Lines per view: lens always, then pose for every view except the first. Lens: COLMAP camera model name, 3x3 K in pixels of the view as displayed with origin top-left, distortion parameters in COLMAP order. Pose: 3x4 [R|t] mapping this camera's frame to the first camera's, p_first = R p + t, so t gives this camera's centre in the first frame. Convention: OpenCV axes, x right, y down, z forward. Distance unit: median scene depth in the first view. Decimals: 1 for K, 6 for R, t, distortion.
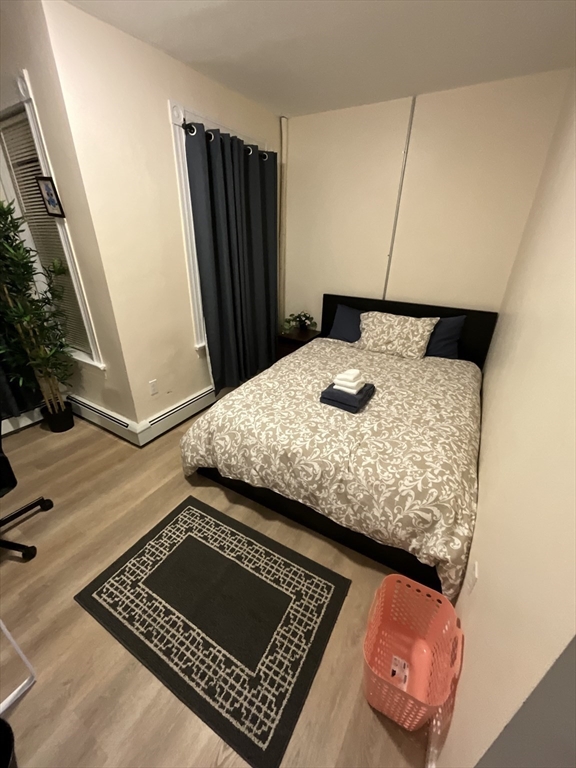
lens RADIAL K [[307.1, 0, 288.8], [0, 307.1, 383.3], [0, 0, 1]] dist [-0.000661, -0.003271]
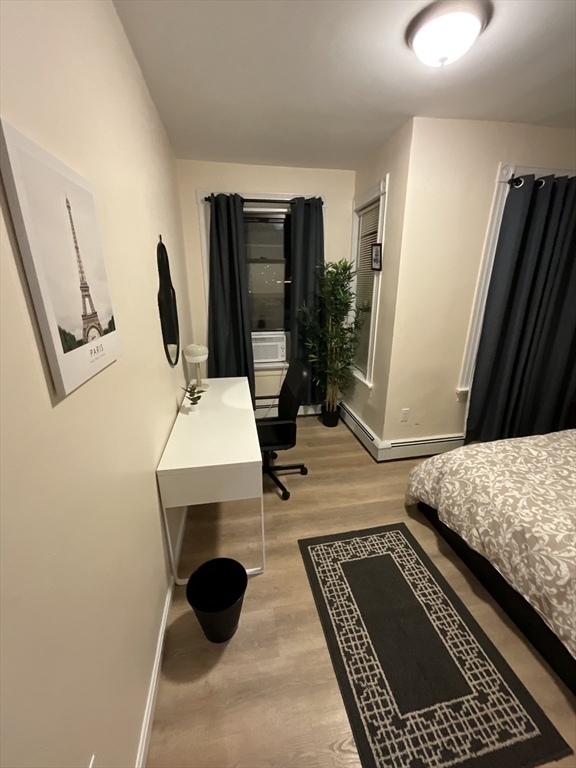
lens RADIAL K [[307.1, 0, 287.4], [0, 307.1, 383.1], [0, 0, 1]] dist [-0.000661, -0.003271]
pose [[0.652888, 0.222307, -0.724098, 0.071903], [-0.311343, 0.950234, 0.011009, 0.030213], [0.690509, 0.218255, 0.689610, -0.088654]]
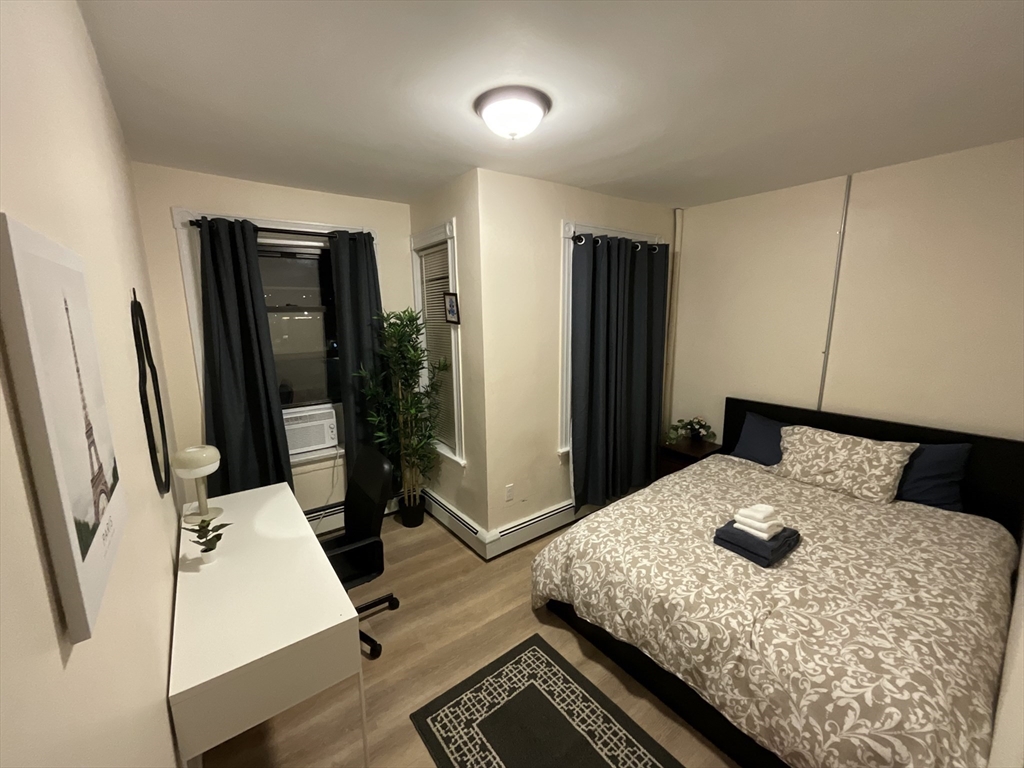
lens RADIAL K [[409.5, 0, 511.2], [0, 409.5, 385.8], [0, 0, 1]] dist [-0.000661, -0.003271]
pose [[0.924182, 0.037806, -0.380077, 0.009013], [-0.137284, 0.961470, -0.238178, -0.003147], [0.356428, 0.272299, 0.893763, -0.195064]]
